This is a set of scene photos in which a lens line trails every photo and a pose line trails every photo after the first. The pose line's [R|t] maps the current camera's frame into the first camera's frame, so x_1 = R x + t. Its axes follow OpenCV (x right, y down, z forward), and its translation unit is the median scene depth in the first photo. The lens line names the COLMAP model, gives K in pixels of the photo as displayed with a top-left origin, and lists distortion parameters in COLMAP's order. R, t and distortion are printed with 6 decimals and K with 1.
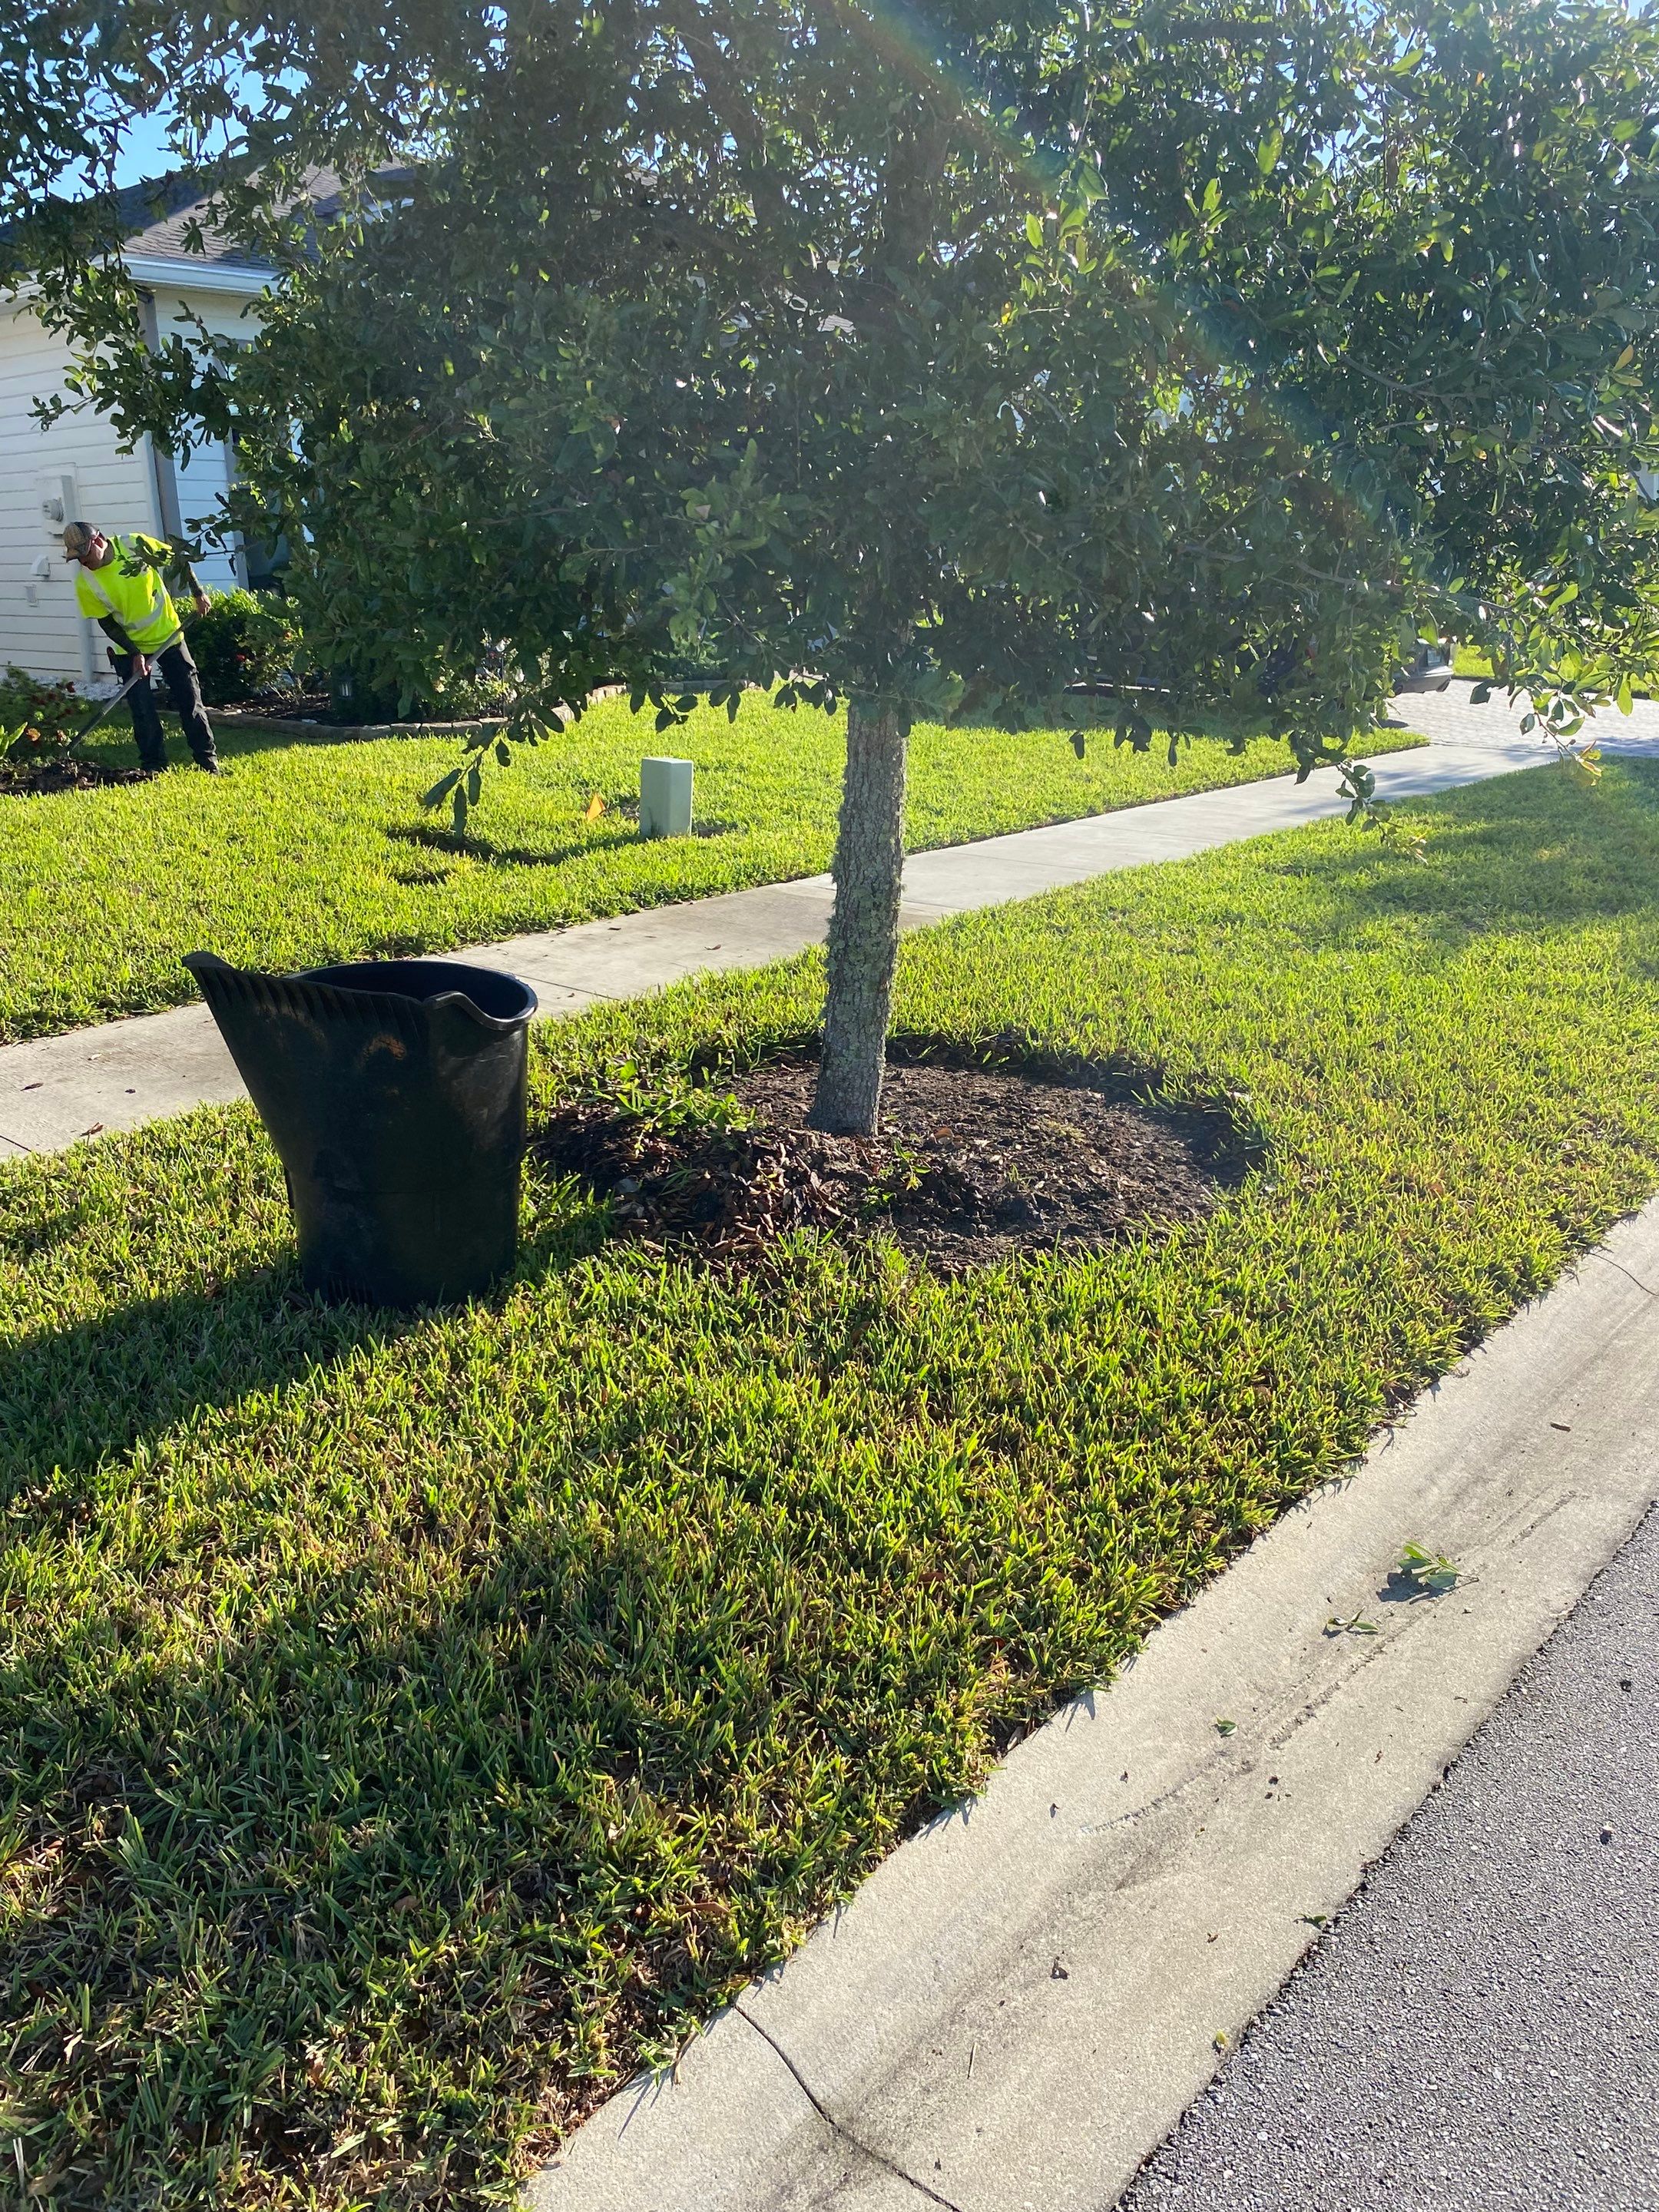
lens RADIAL K [[1683.0, 0, 843.6], [0, 1683.0, 1108.8], [0, 0, 1]] dist [0.020970, -0.001729]
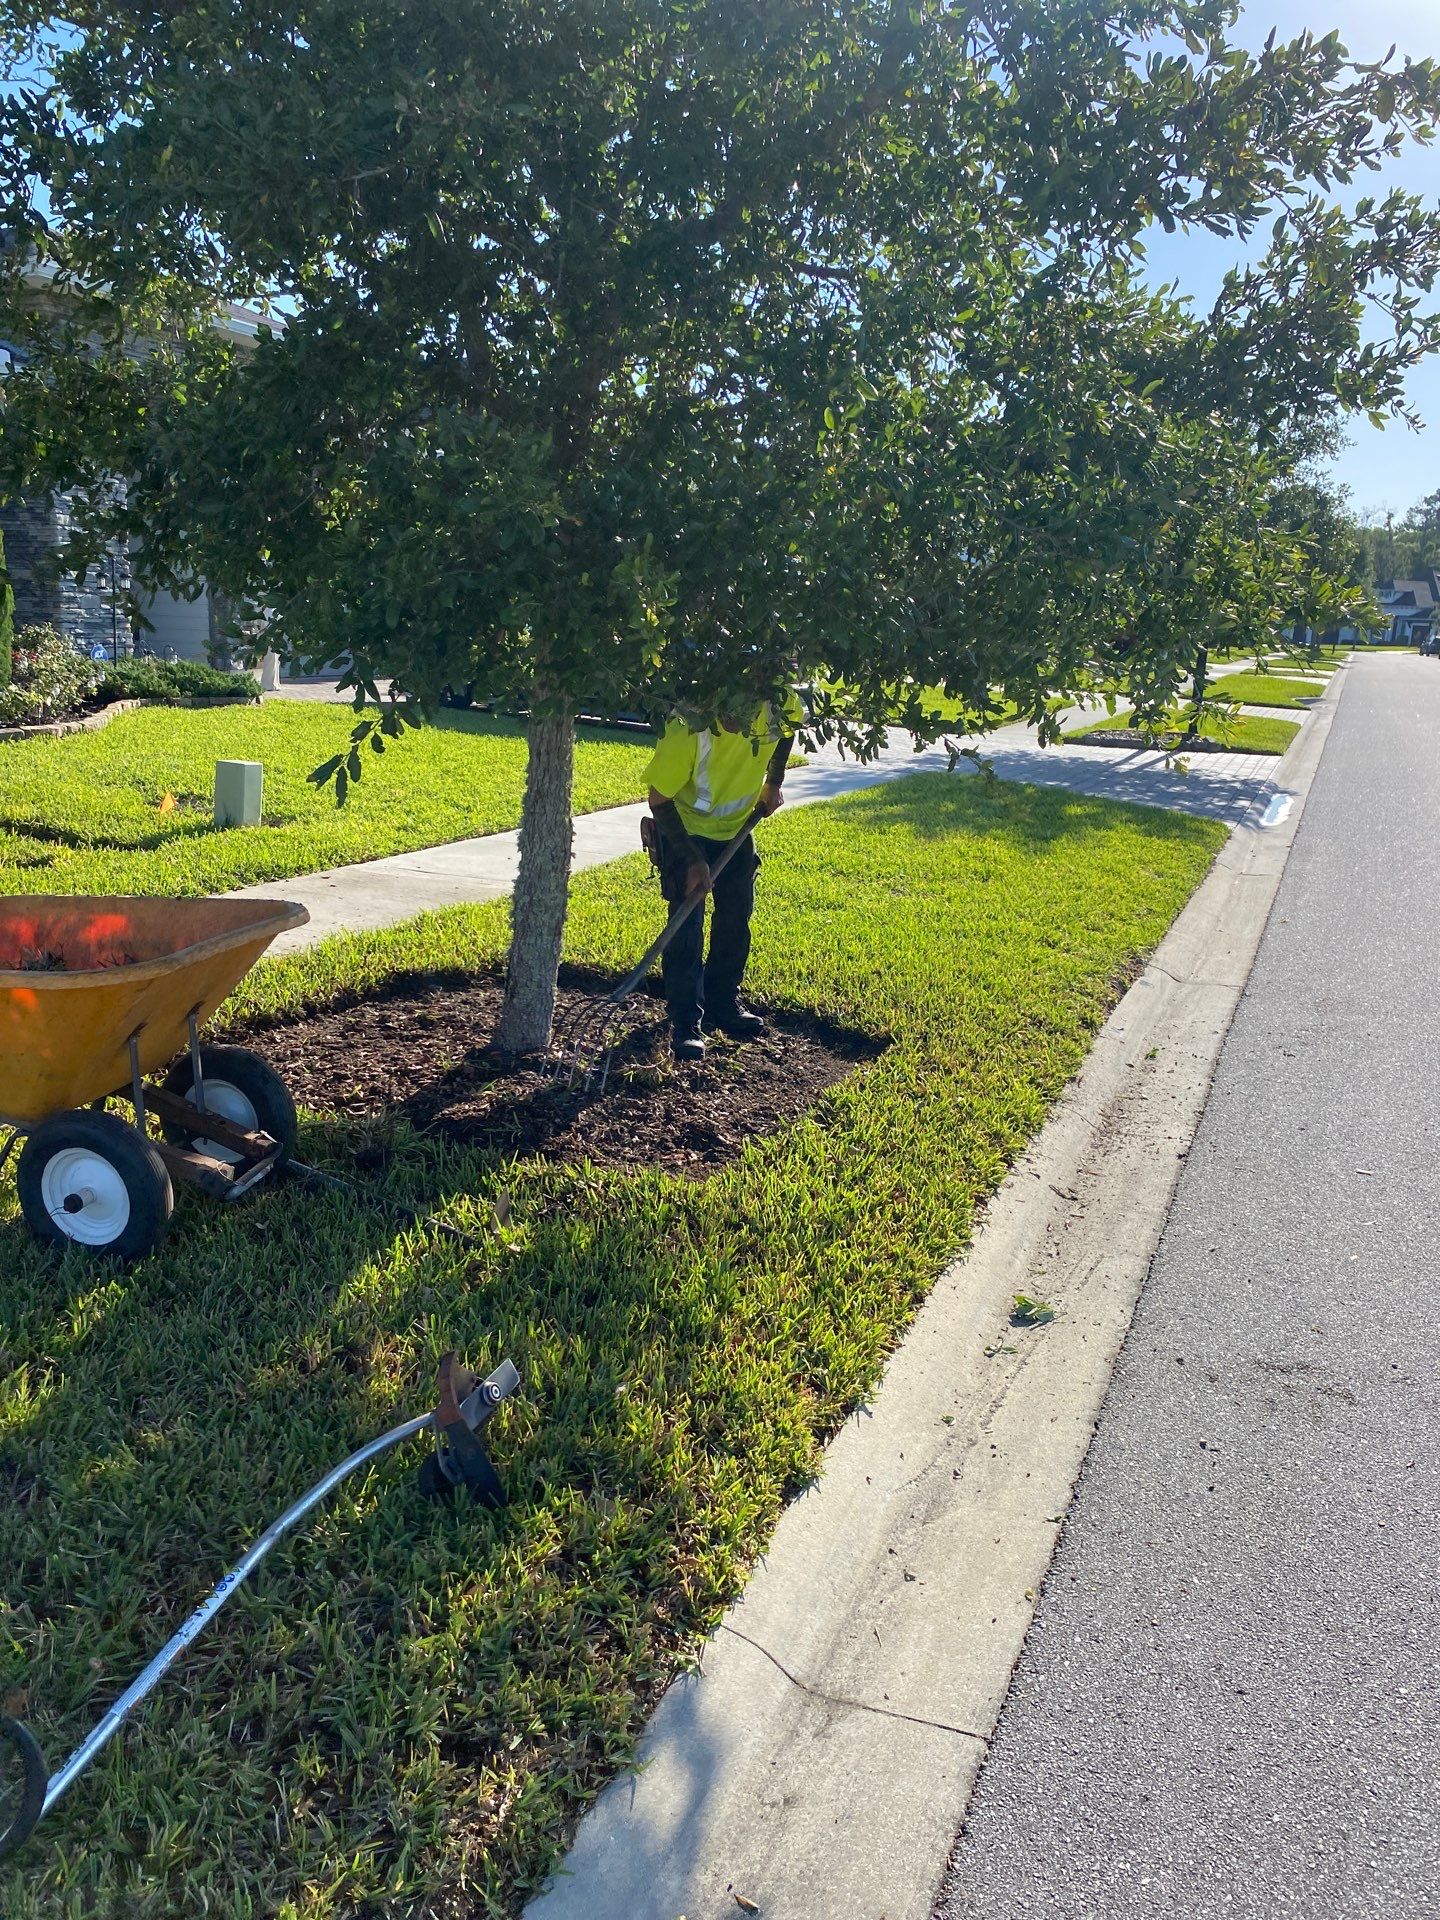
lens RADIAL K [[1467.1, 0, 684.0], [0, 1467.1, 958.7], [0, 0, 1]] dist [0.047488, -0.070962]
pose [[0.951384, -0.025194, 0.306975, -0.341398], [0.050005, 0.996061, -0.073227, 0.052815], [-0.303921, 0.085017, 0.948896, -0.145787]]
